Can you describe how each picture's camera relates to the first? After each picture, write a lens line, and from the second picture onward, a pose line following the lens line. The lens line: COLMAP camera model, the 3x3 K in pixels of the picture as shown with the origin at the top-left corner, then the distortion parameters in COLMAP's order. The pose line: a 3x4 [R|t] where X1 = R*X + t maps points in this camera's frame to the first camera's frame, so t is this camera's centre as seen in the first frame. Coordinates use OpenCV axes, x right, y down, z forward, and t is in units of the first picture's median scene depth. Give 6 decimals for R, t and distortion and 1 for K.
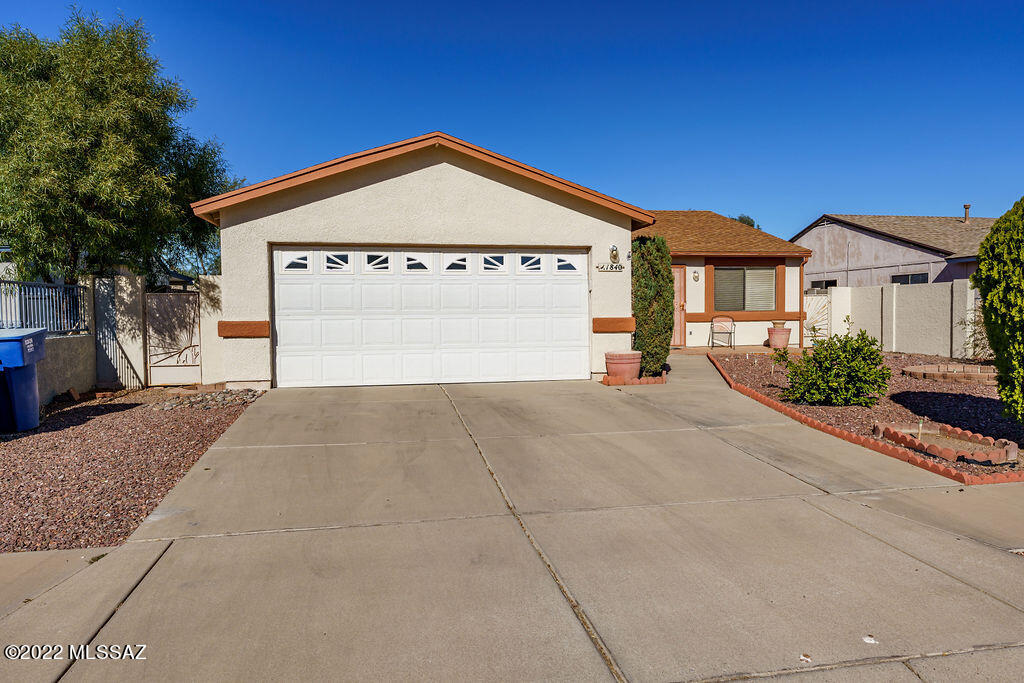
lens RADIAL K [[683.2, 0, 516.3], [0, 683.2, 340.2], [0, 0, 1]] dist [-0.021781, 0.004093]
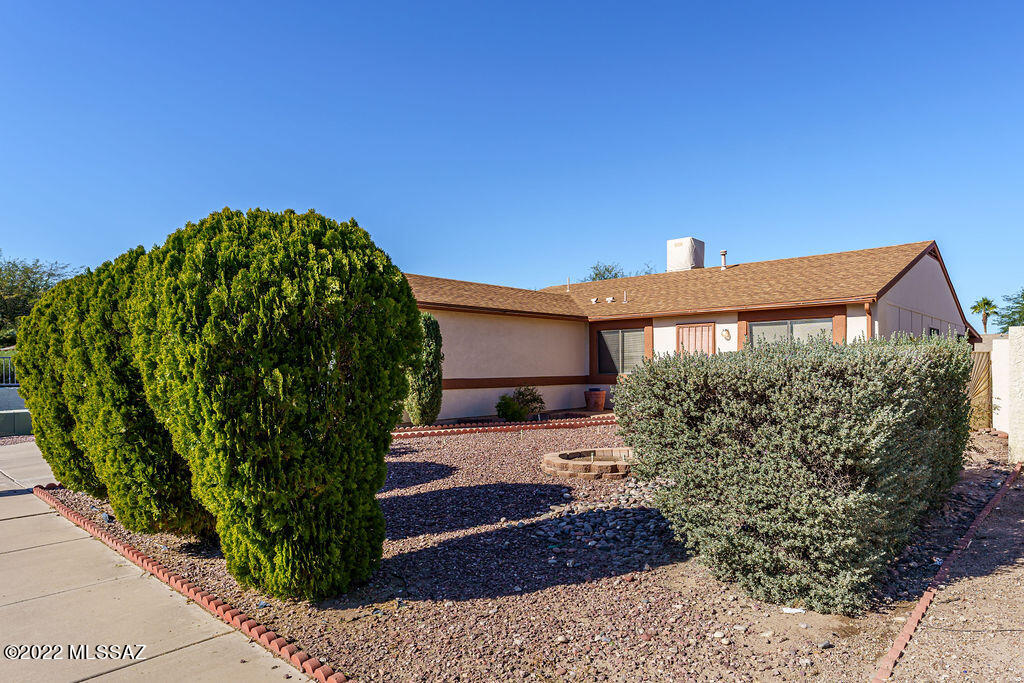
lens RADIAL K [[621.0, 0, 539.2], [0, 621.0, 359.6], [0, 0, 1]] dist [-0.002502, 0.000050]
pose [[0.606749, -0.004279, -0.794882, 1.245175], [-0.034839, 0.998881, -0.031970, -0.043774], [0.794129, 0.047091, 0.605922, 0.523239]]
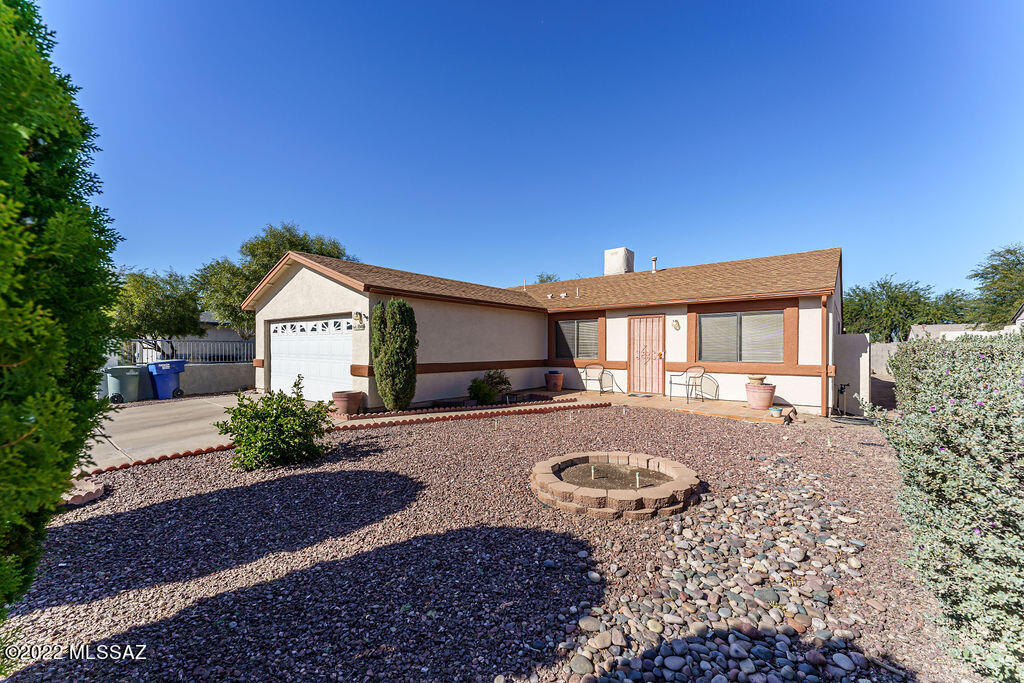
lens RADIAL K [[413.7, 0, 507.2], [0, 413.7, 342.2], [0, 0, 1]] dist [-0.000295, -0.000383]
pose [[0.633969, 0.000014, -0.773359, 0.938783], [-0.043186, 0.998440, -0.035385, -0.060657], [0.772152, 0.055831, 0.632981, 0.712437]]
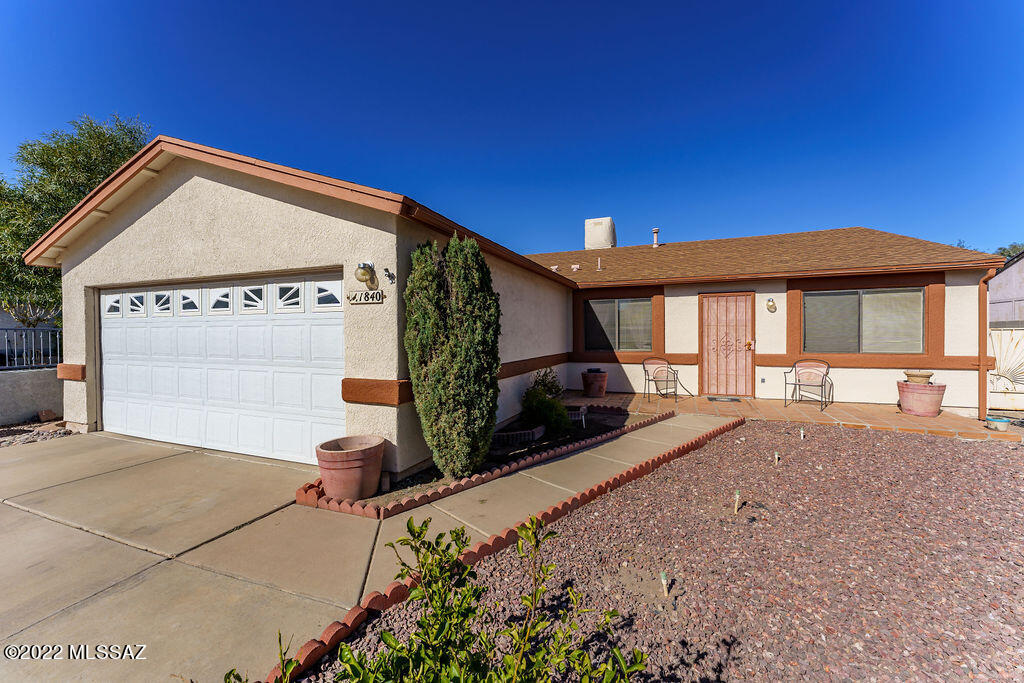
lens RADIAL K [[413.7, 0, 513.9], [0, 413.7, 334.5], [0, 0, 1]] dist [-0.000295, -0.000383]
pose [[0.838553, 0.005120, -0.544796, 0.449960], [-0.027095, 0.999110, -0.032314, -0.064310], [0.544146, 0.041859, 0.837946, 0.759499]]
